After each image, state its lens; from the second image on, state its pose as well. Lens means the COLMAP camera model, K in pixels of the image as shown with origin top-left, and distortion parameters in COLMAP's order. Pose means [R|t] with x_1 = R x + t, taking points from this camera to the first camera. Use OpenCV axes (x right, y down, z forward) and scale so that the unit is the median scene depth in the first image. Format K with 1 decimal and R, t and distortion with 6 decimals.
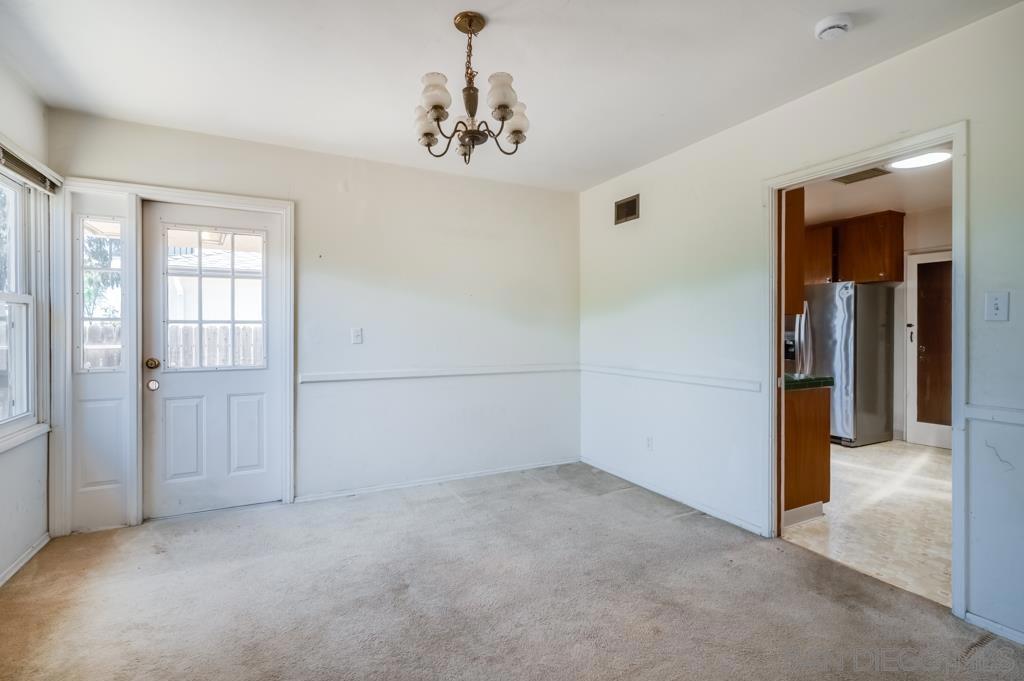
lens RADIAL K [[473.1, 0, 516.6], [0, 473.1, 333.0], [0, 0, 1]] dist [-0.001523, 0.000231]
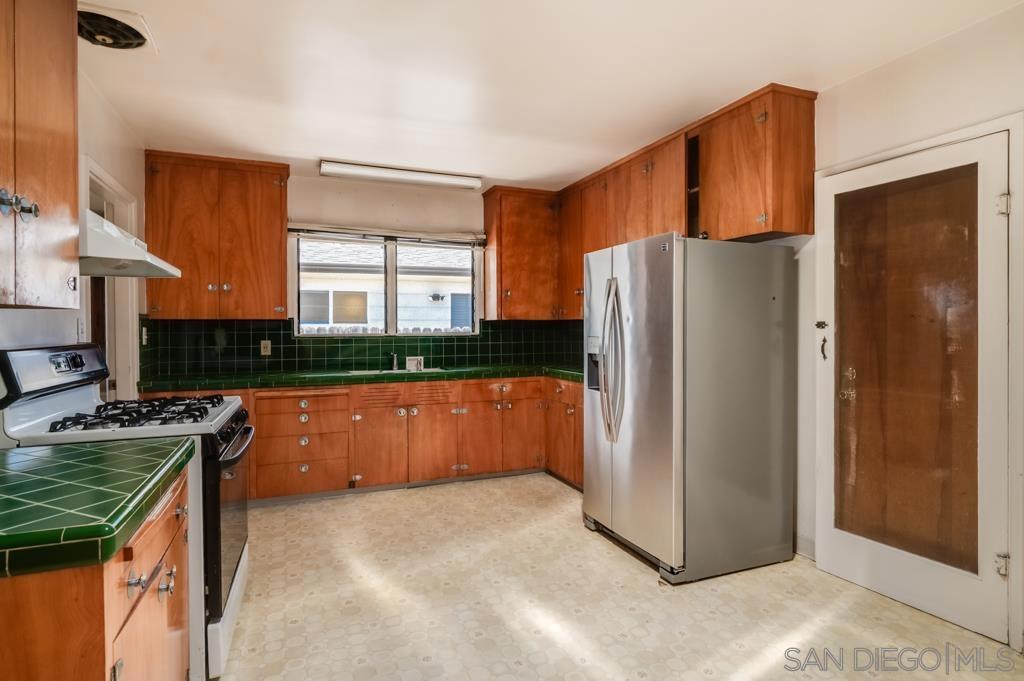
lens RADIAL K [[525.2, 0, 507.9], [0, 525.2, 333.1], [0, 0, 1]] dist [0.000119, -0.000130]
pose [[0.996385, -0.003297, -0.084889, 0.897798], [0.003495, 0.999992, 0.002187, -0.015374], [0.084881, -0.002476, 0.996388, 0.710518]]
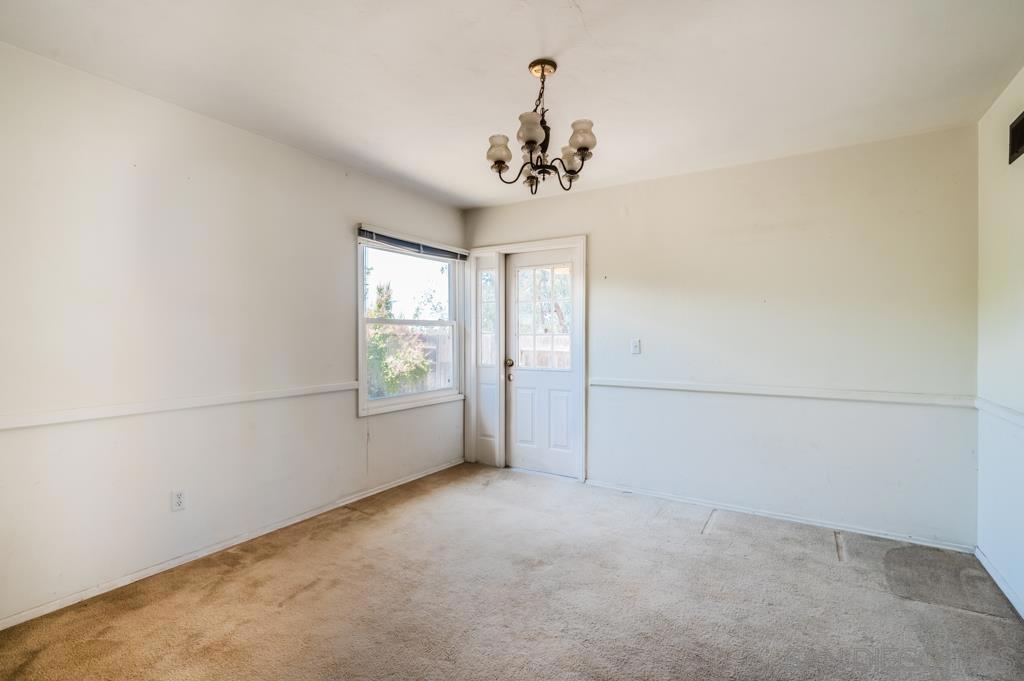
lens RADIAL K [[473.1, 0, 509.1], [0, 473.1, 342.3], [0, 0, 1]] dist [-0.001523, 0.000231]
pose [[0.514890, 0.009934, -0.857199, 0.464408], [-0.007226, 0.999948, 0.007248, -0.009992], [0.857226, 0.002462, 0.514935, 0.206011]]
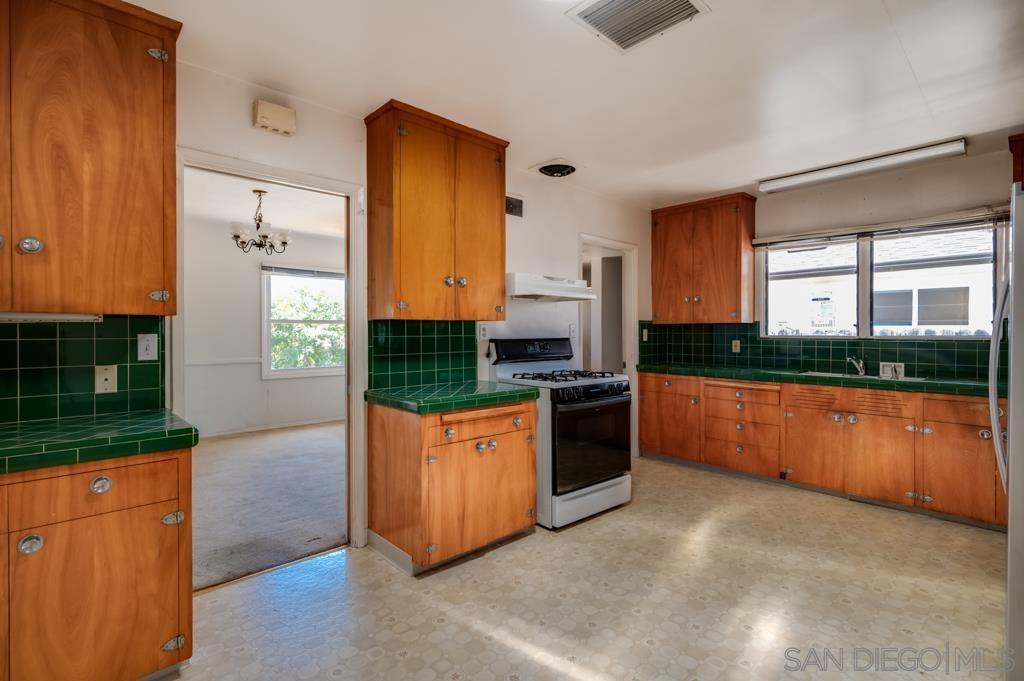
lens RADIAL K [[473.1, 0, 508.4], [0, 473.1, 337.8], [0, 0, 1]] dist [-0.001523, 0.000231]
pose [[0.283105, 0.013306, -0.958996, 1.414521], [-0.008401, 0.999900, 0.011393, -0.014448], [0.959052, 0.004831, 0.283189, 0.920898]]
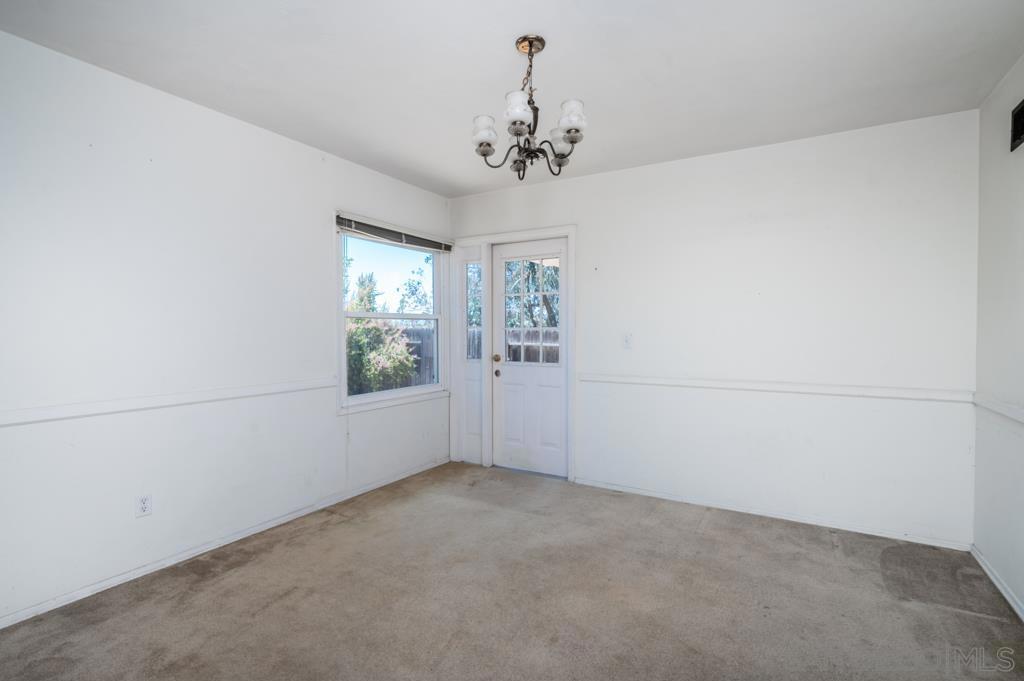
lens RADIAL K [[486.2, 0, 514.2], [0, 486.2, 340.4], [0, 0, 1]] dist [0.005545, -0.001000]
pose [[0.544681, 0.014949, -0.838510, 0.451202], [-0.006756, 0.999887, 0.013438, -0.008357], [0.838616, -0.001654, 0.544720, 0.216931]]
